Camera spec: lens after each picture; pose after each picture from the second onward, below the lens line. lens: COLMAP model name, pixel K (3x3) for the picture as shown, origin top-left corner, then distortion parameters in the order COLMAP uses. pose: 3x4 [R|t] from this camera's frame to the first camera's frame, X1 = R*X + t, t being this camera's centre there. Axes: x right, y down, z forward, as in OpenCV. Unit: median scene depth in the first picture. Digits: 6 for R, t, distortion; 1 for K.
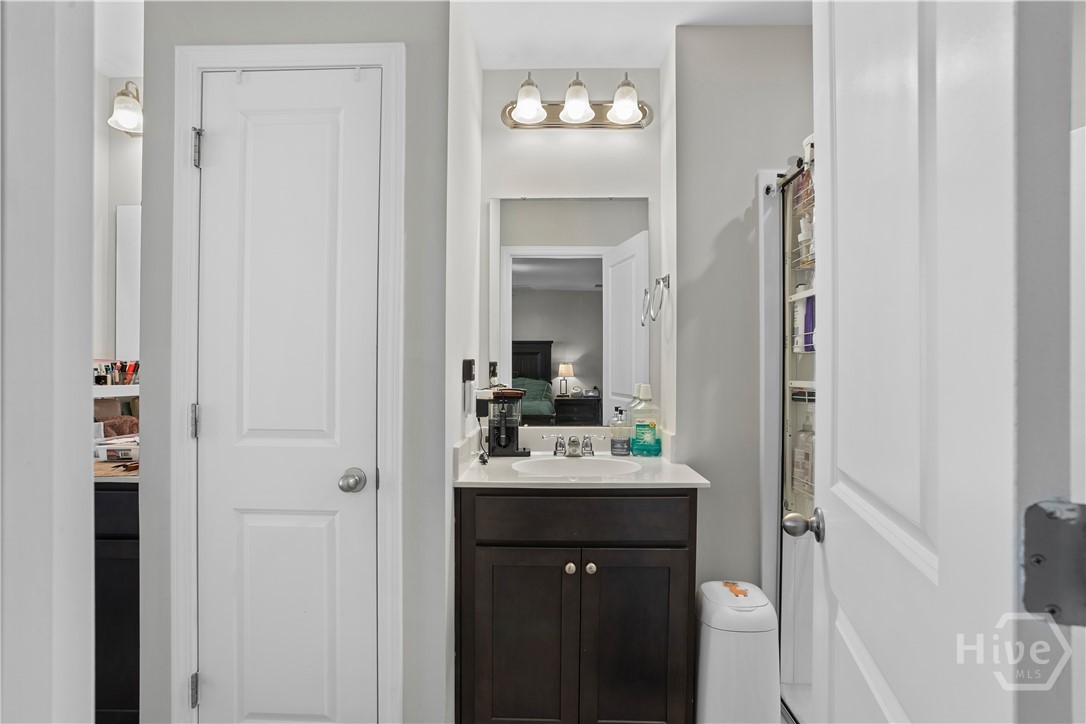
lens RADIAL K [[528.0, 0, 542.0], [0, 528.0, 370.2], [0, 0, 1]] dist [-0.046038, 0.032160]
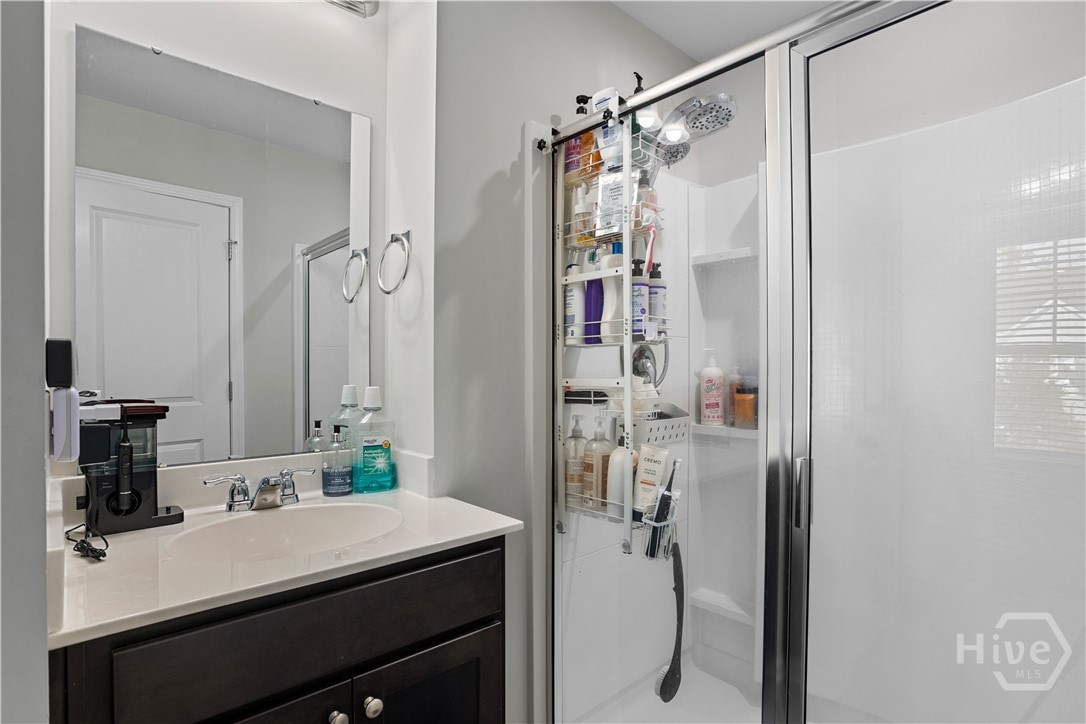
lens RADIAL K [[539.2, 0, 532.3], [0, 539.2, 378.1], [0, 0, 1]] dist [-0.100568, 0.060864]
pose [[0.724986, -0.012036, 0.688658, -0.150886], [-0.001929, 0.999808, 0.019505, 0.002517], [-0.688760, -0.015470, 0.724824, 0.405492]]
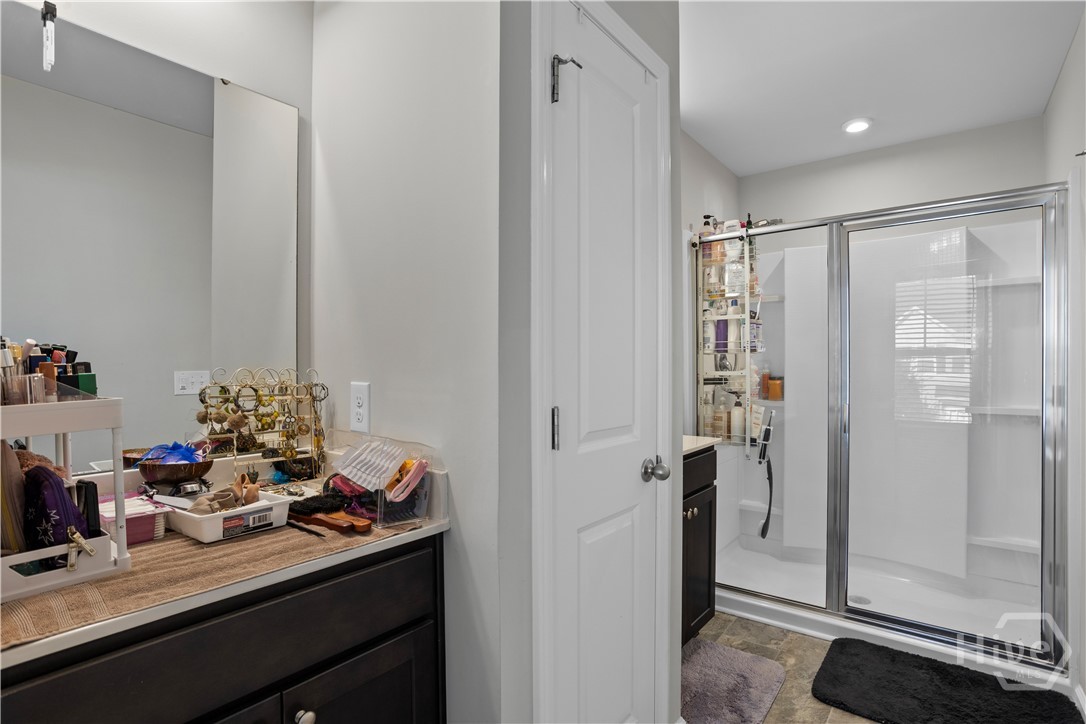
lens RADIAL K [[528.0, 0, 542.0], [0, 528.0, 370.2], [0, 0, 1]] dist [-0.046038, 0.032160]
pose [[0.605149, -0.008264, 0.796070, -1.045946], [0.003434, 0.999964, 0.007770, 0.002858], [-0.796105, -0.001969, 0.605155, 0.429482]]
